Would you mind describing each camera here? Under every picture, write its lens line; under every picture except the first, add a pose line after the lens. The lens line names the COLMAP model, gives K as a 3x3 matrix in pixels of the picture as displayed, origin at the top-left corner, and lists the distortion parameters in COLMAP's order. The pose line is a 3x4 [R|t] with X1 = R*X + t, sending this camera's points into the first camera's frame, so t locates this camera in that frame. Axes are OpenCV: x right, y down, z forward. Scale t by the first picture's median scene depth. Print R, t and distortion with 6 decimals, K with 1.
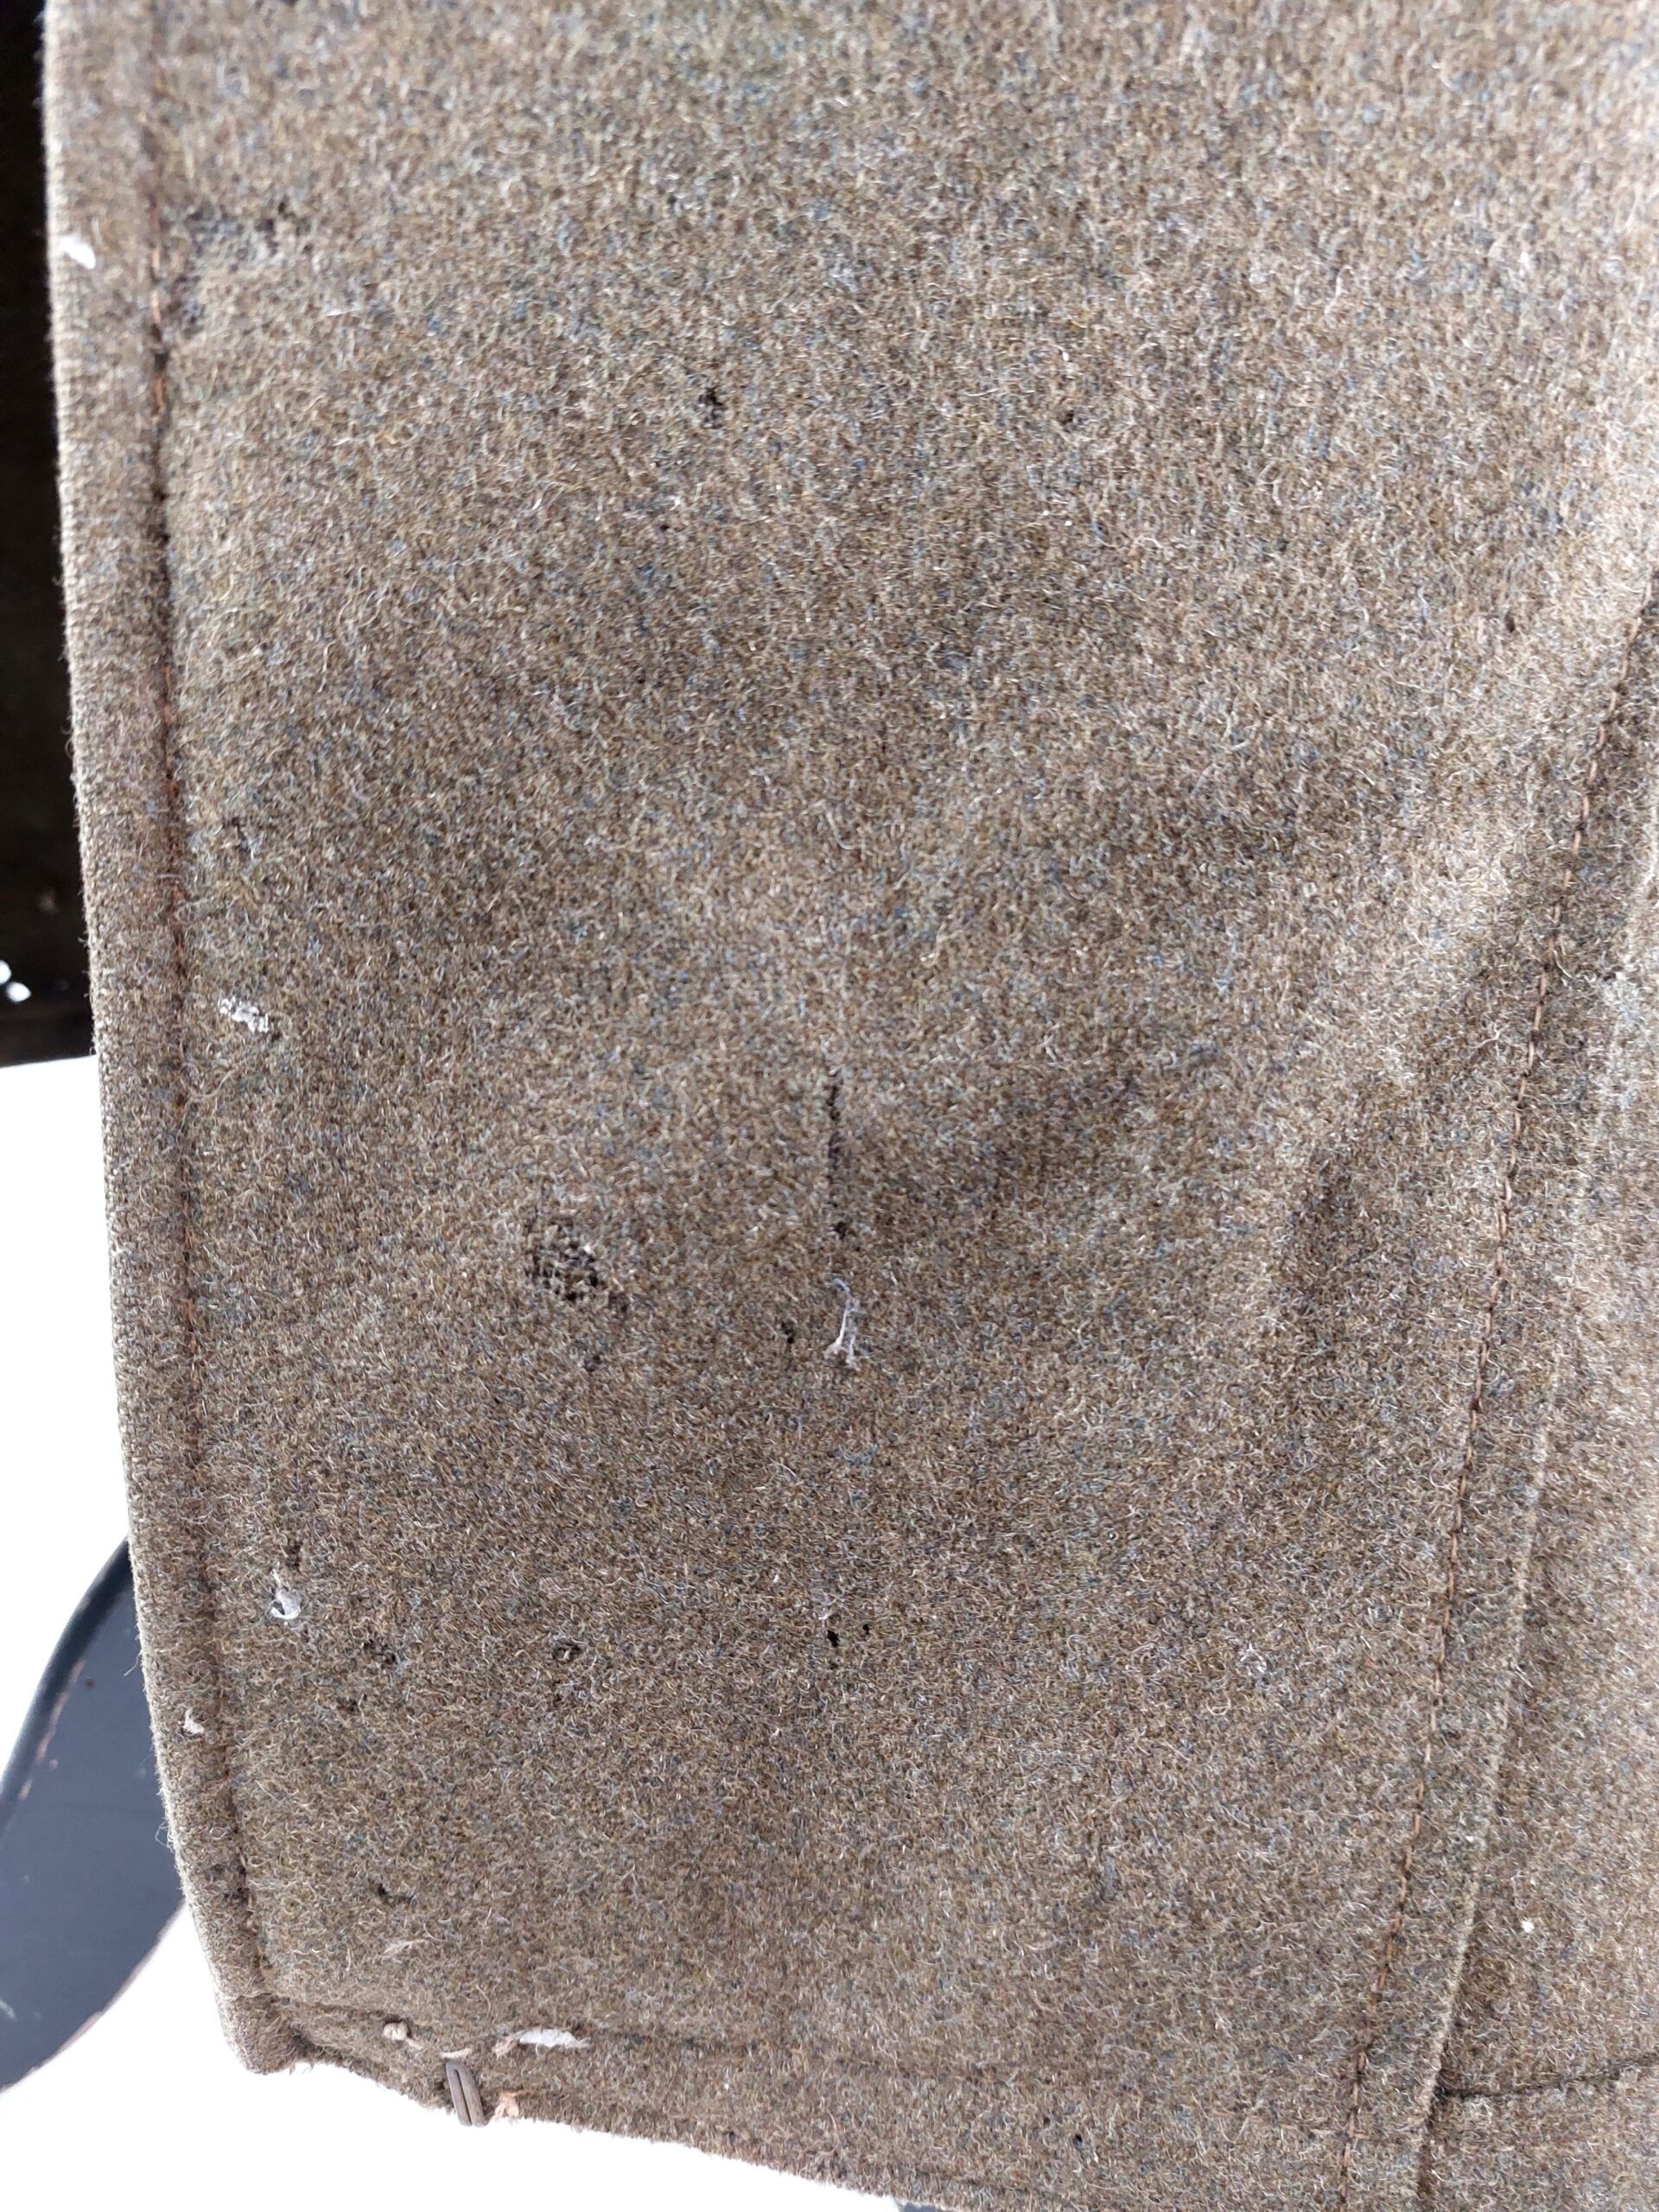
lens RADIAL K [[1522.7, 0, 878.6], [0, 1522.7, 1131.6], [0, 0, 1]] dist [0.021058, -0.026892]
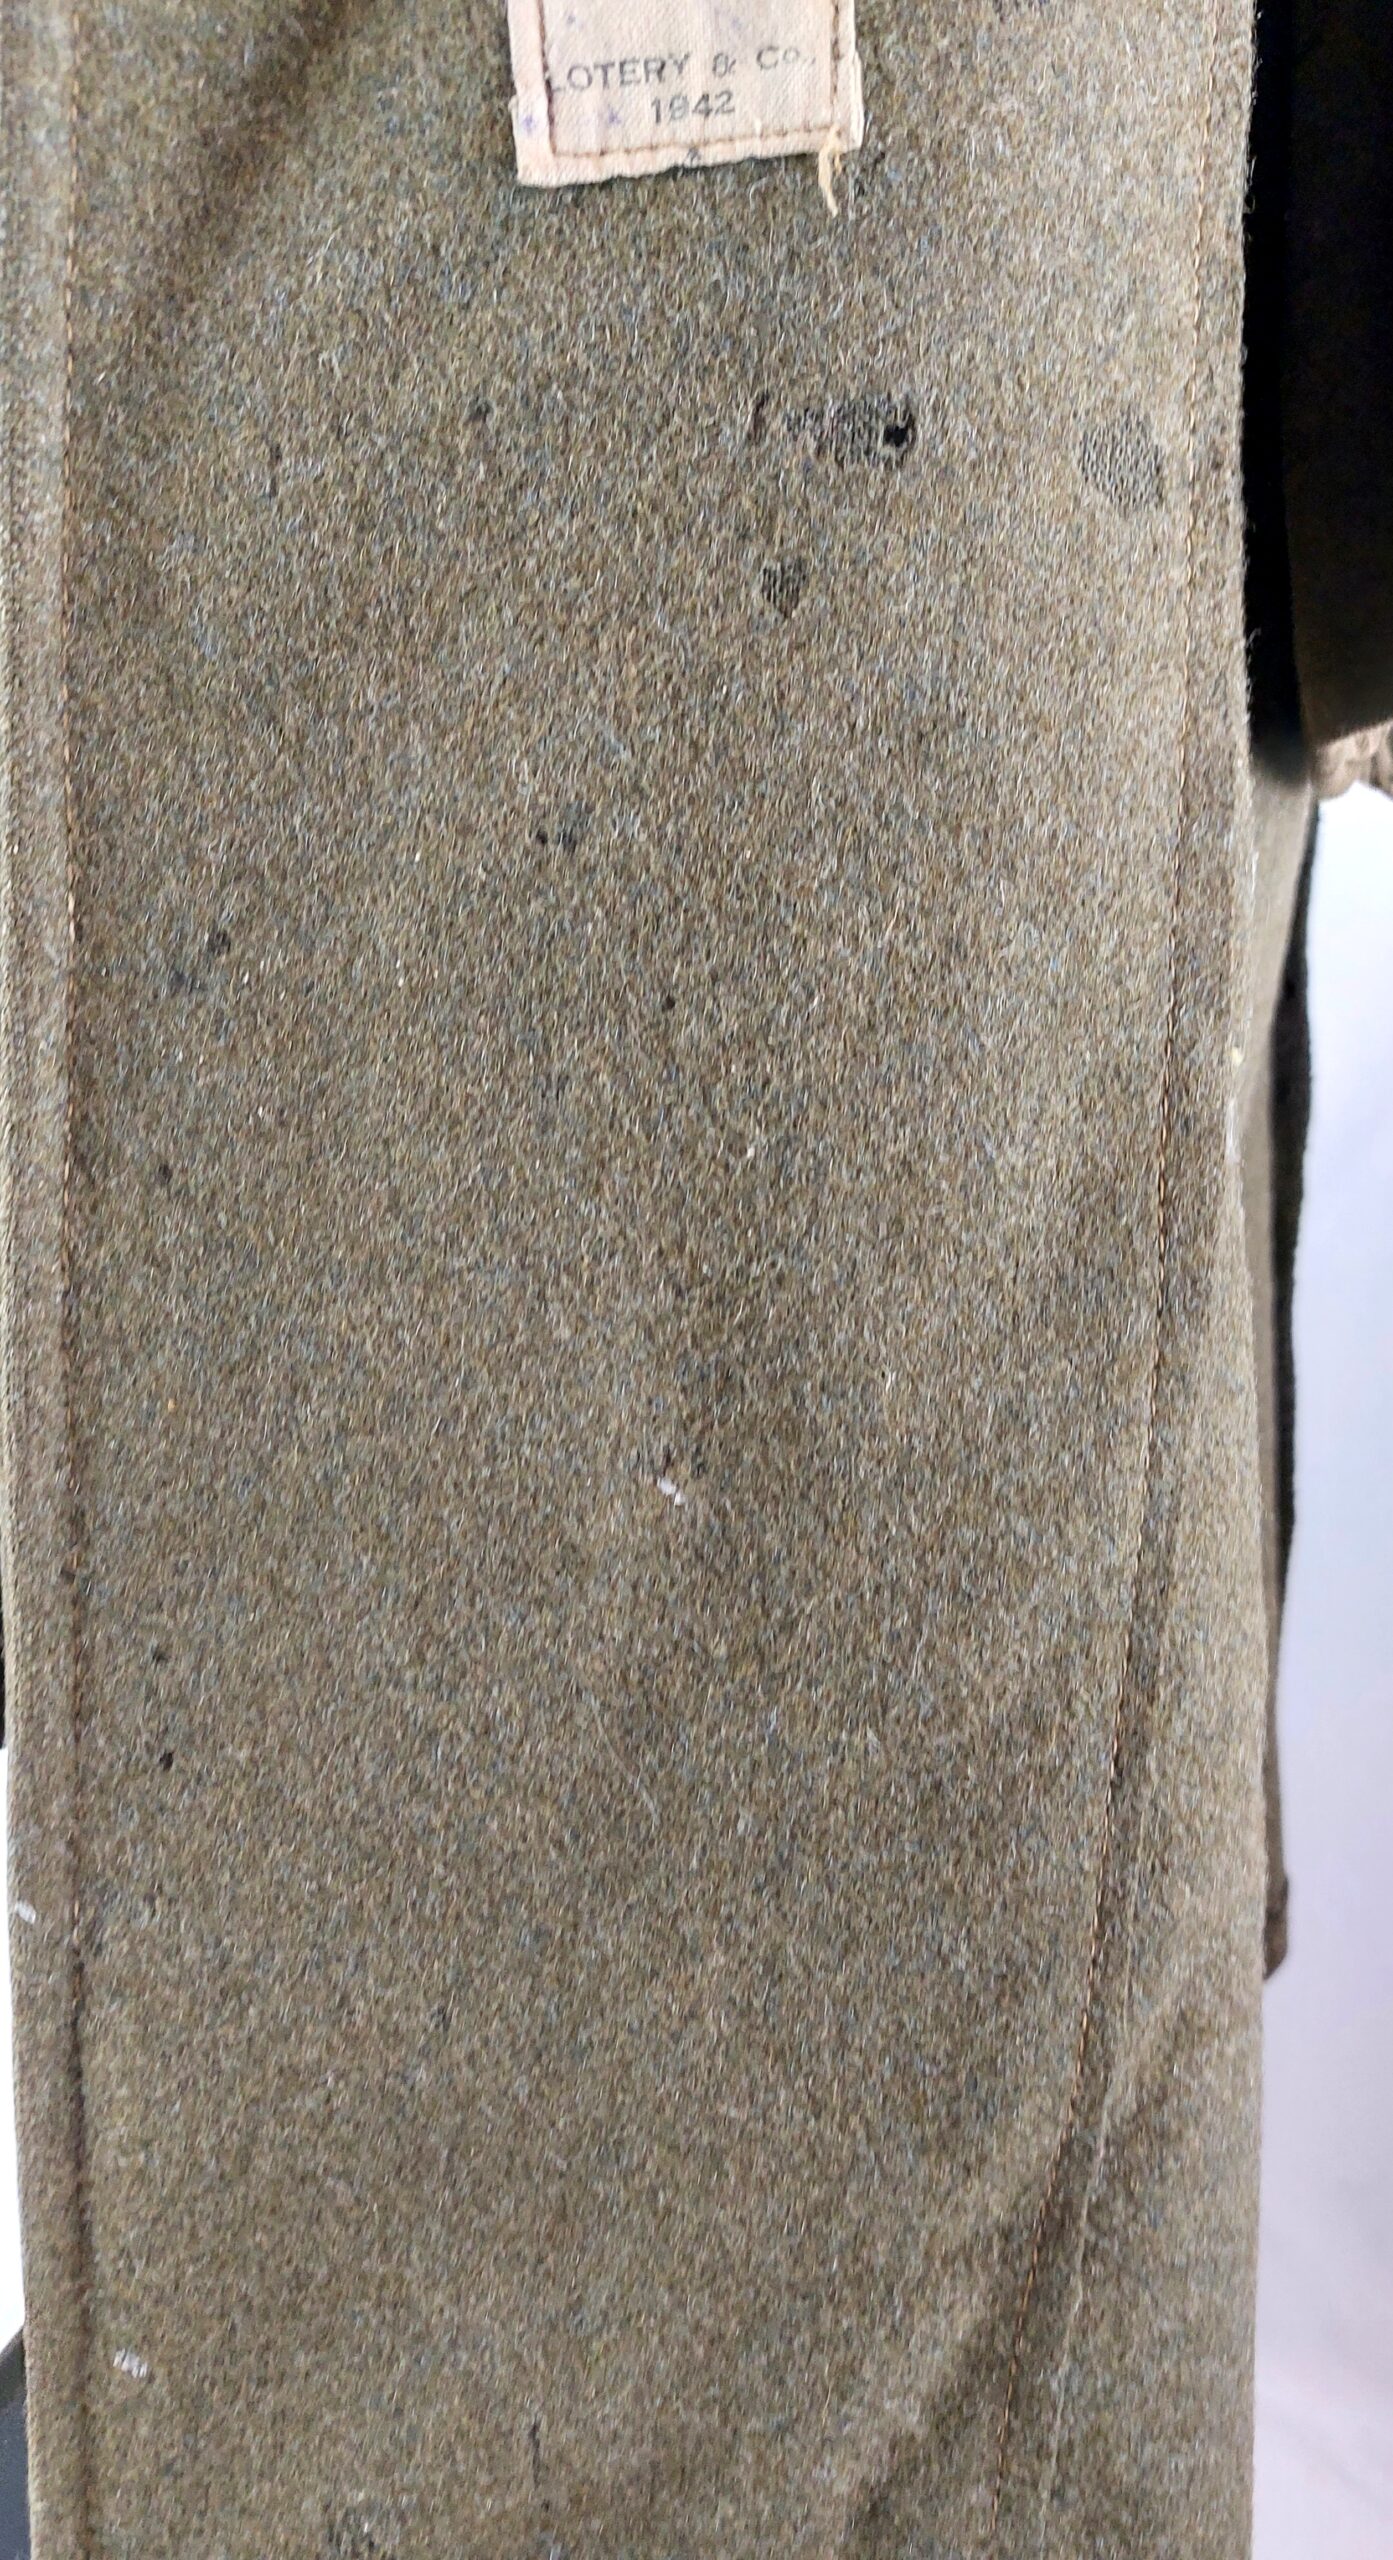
lens RADIAL K [[1748.6, 0, 848.4], [0, 1748.6, 1235.7], [0, 0, 1]] dist [0.014208, -0.009309]
pose [[0.999957, -0.007860, -0.004873, 0.296488], [0.007673, 0.999275, -0.037283, -1.134991], [0.005163, 0.037244, 0.999293, -0.736588]]
